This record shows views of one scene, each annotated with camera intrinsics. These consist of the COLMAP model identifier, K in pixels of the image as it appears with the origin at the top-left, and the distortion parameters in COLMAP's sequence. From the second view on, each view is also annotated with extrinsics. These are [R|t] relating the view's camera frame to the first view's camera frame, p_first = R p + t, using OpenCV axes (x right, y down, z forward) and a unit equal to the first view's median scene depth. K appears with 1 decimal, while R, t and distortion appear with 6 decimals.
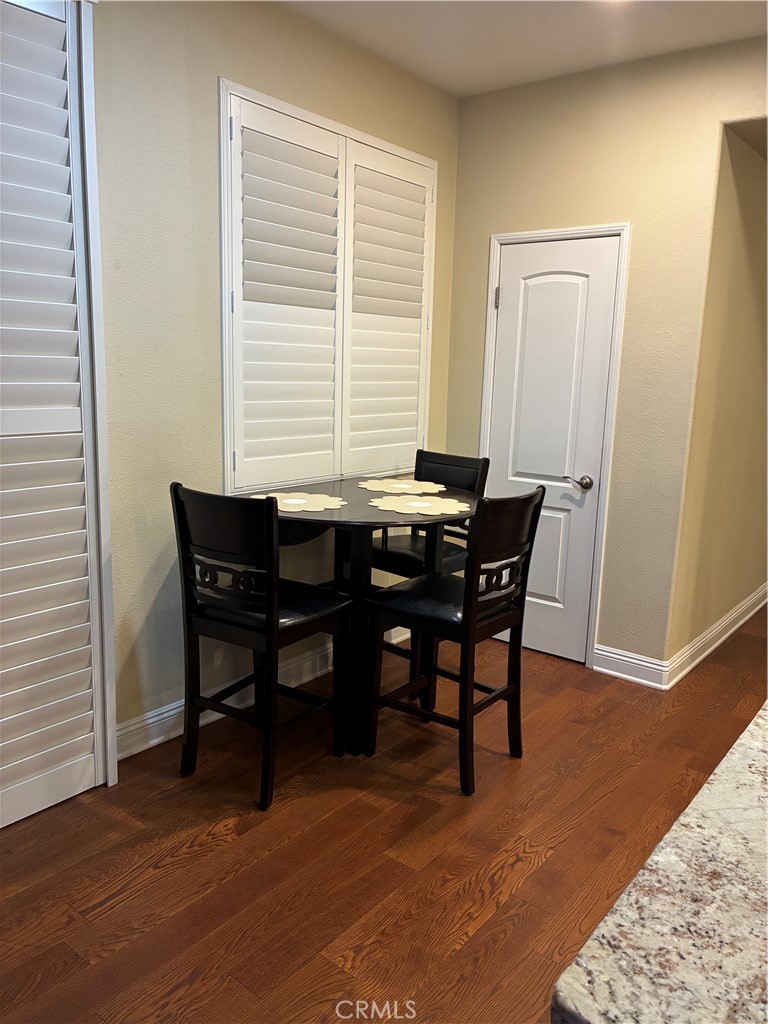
lens RADIAL K [[773.7, 0, 386.9], [0, 773.7, 515.2], [0, 0, 1]] dist [0.019044, -0.008210]
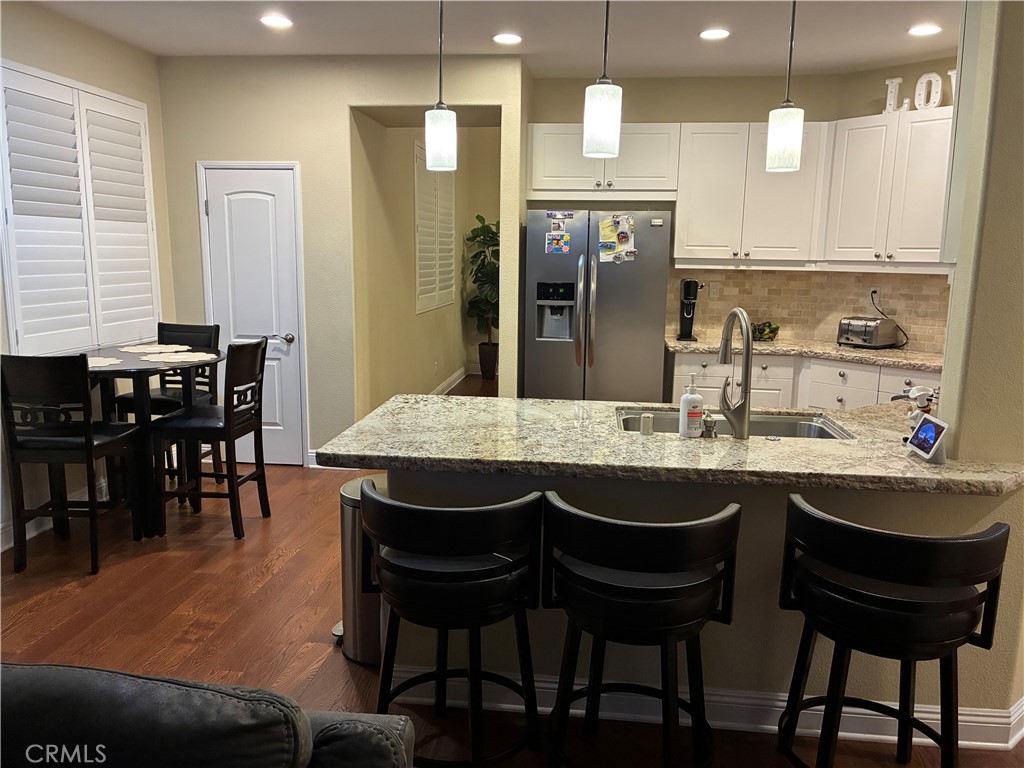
lens RADIAL K [[773.7, 0, 517.2], [0, 773.7, 381.5], [0, 0, 1]] dist [0.019044, -0.008210]
pose [[0.846113, -0.104004, 0.522759, -0.163865], [0.111176, 0.993642, 0.017743, 0.066893], [-0.521281, 0.043106, 0.852296, -0.497158]]
